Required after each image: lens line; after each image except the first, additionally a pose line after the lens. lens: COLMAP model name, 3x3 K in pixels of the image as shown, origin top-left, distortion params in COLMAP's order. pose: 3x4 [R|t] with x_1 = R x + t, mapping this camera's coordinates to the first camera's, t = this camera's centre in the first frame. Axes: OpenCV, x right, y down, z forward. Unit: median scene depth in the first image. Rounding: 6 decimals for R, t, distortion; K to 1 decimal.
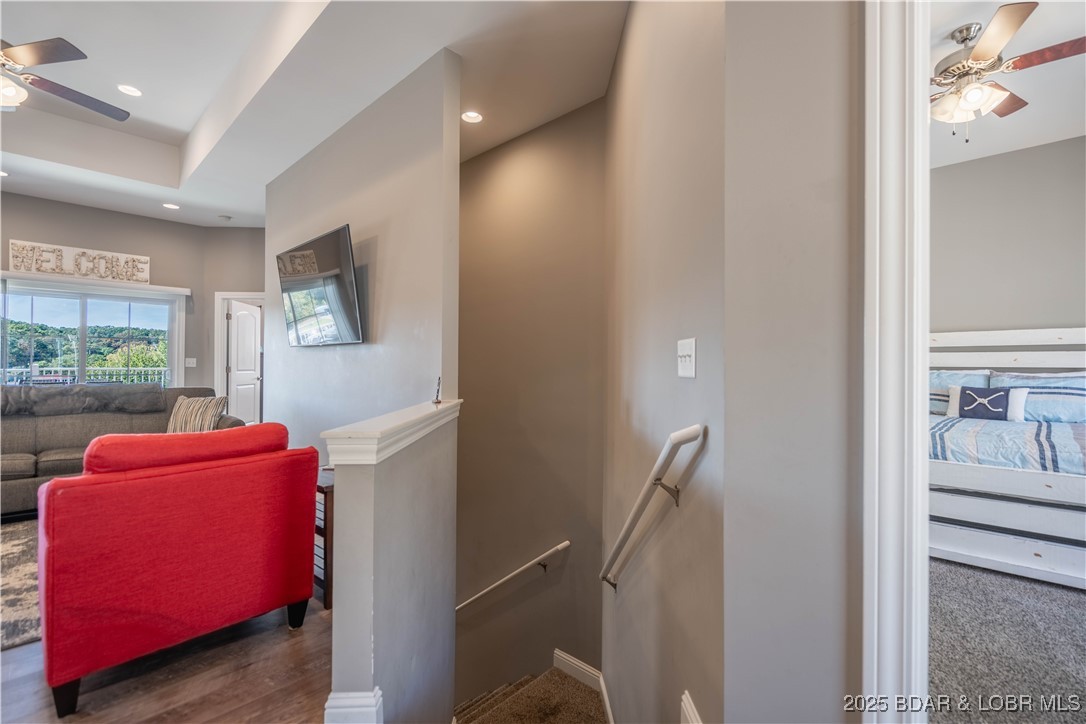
lens RADIAL K [[488.4, 0, 542.8], [0, 488.4, 363.1], [0, 0, 1]] dist [-0.000655, 0.000193]
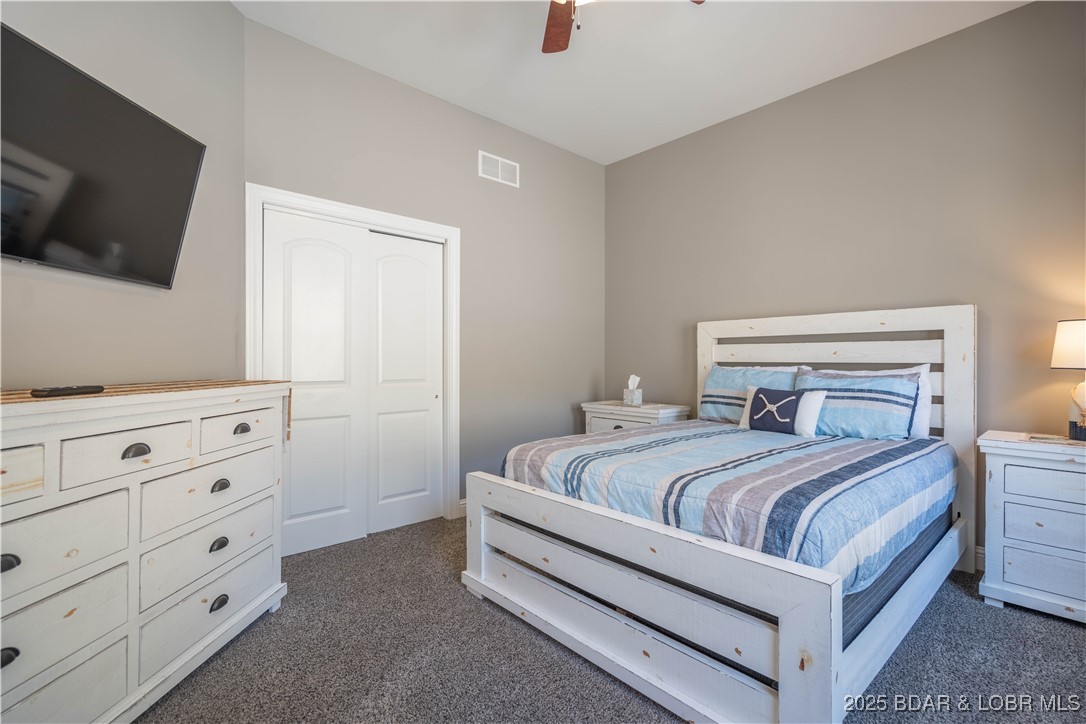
lens RADIAL K [[488.4, 0, 551.8], [0, 488.4, 361.3], [0, 0, 1]] dist [-0.000655, 0.000193]
pose [[0.997535, -0.003259, -0.070102, 0.626606], [0.003692, 0.999975, 0.006037, 0.000430], [0.070080, -0.006281, 0.997522, 0.231844]]
